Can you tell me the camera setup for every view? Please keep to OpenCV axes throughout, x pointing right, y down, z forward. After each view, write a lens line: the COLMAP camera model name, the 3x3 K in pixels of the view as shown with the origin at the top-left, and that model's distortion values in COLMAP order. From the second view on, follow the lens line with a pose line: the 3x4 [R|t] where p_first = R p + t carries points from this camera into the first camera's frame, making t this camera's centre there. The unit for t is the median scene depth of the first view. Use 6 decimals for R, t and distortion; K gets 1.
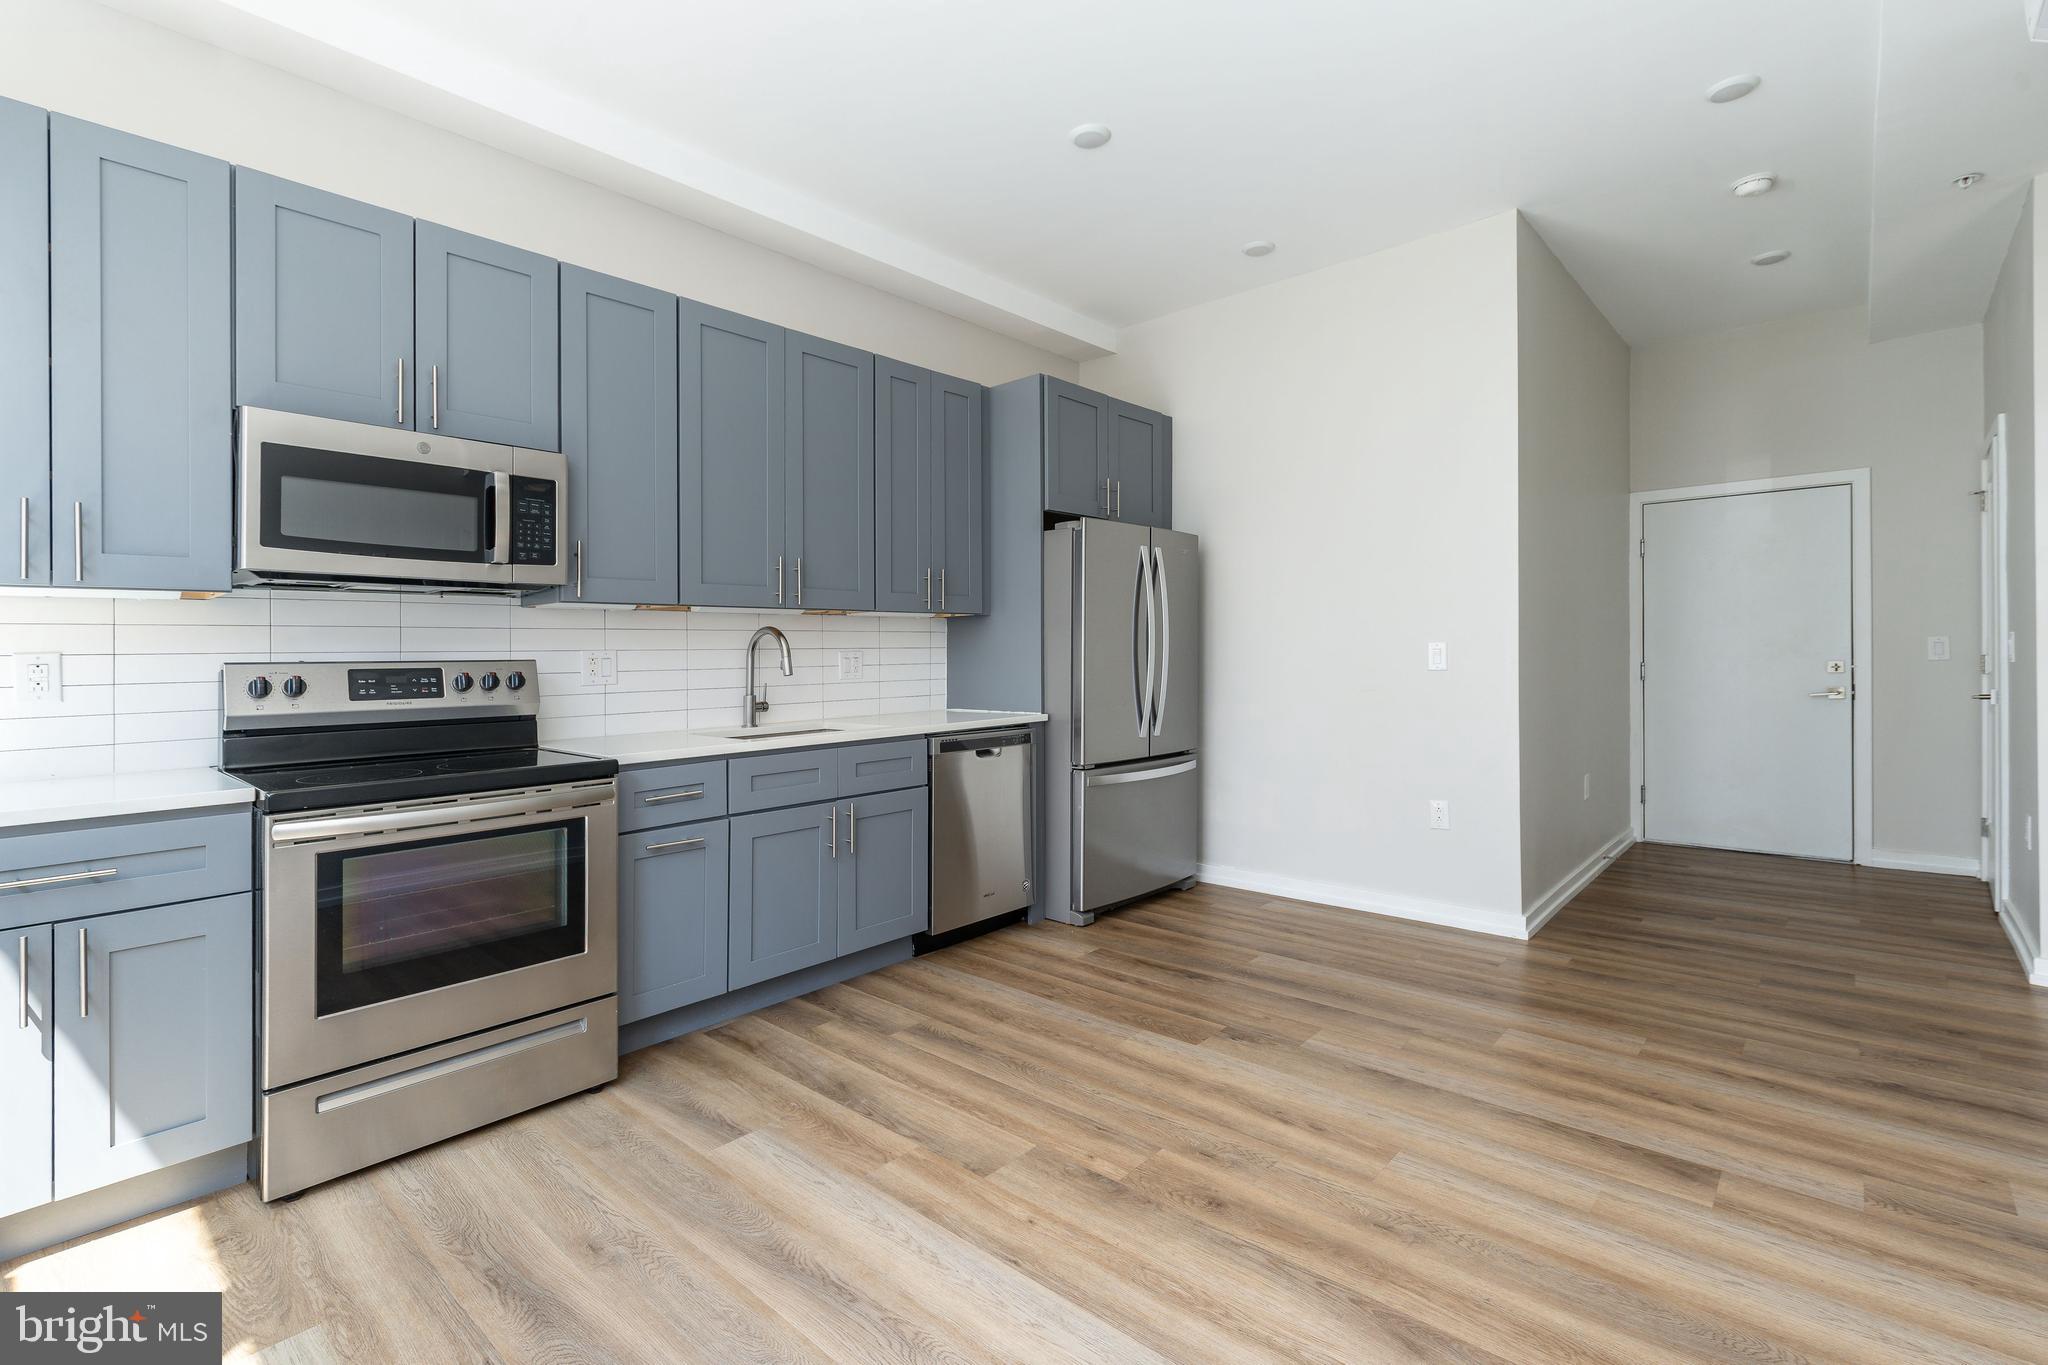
lens RADIAL K [[924.3, 0, 1061.2], [0, 924.3, 623.2], [0, 0, 1]] dist [0.000186, -0.000858]
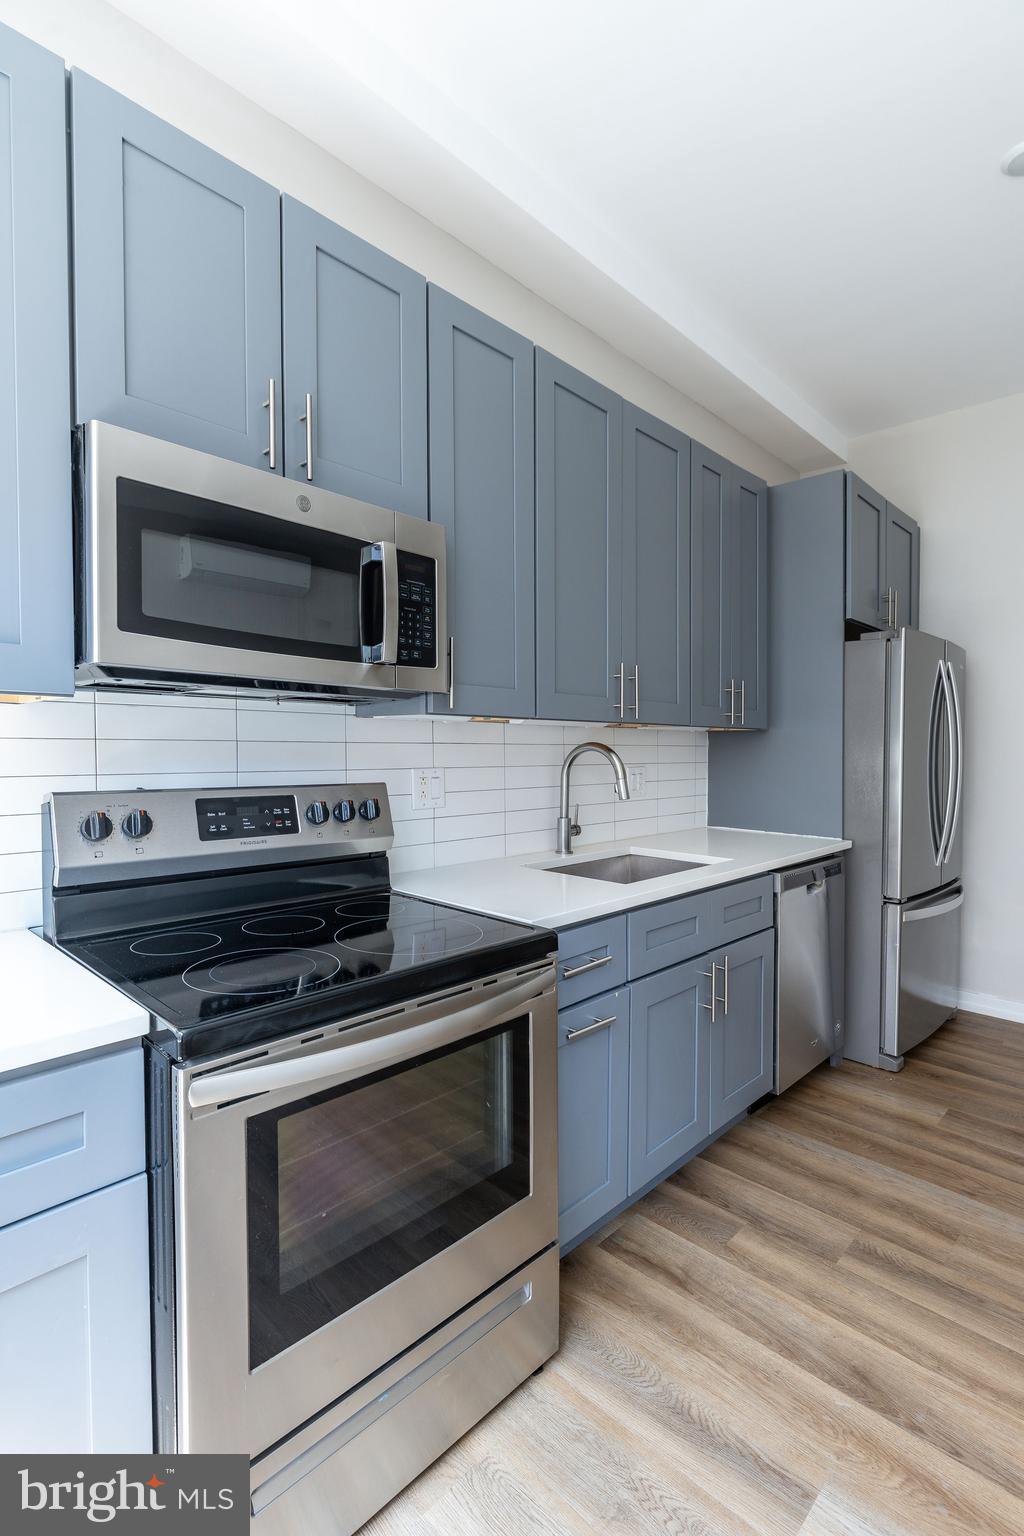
lens RADIAL K [[719.3, 0, 533.9], [0, 719.3, 753.4], [0, 0, 1]] dist [-0.004485, -0.000785]
pose [[0.999323, 0.025936, -0.026111, -0.445516], [-0.024714, 0.998632, 0.046076, -0.020152], [0.027270, -0.045399, 0.998597, 0.389561]]
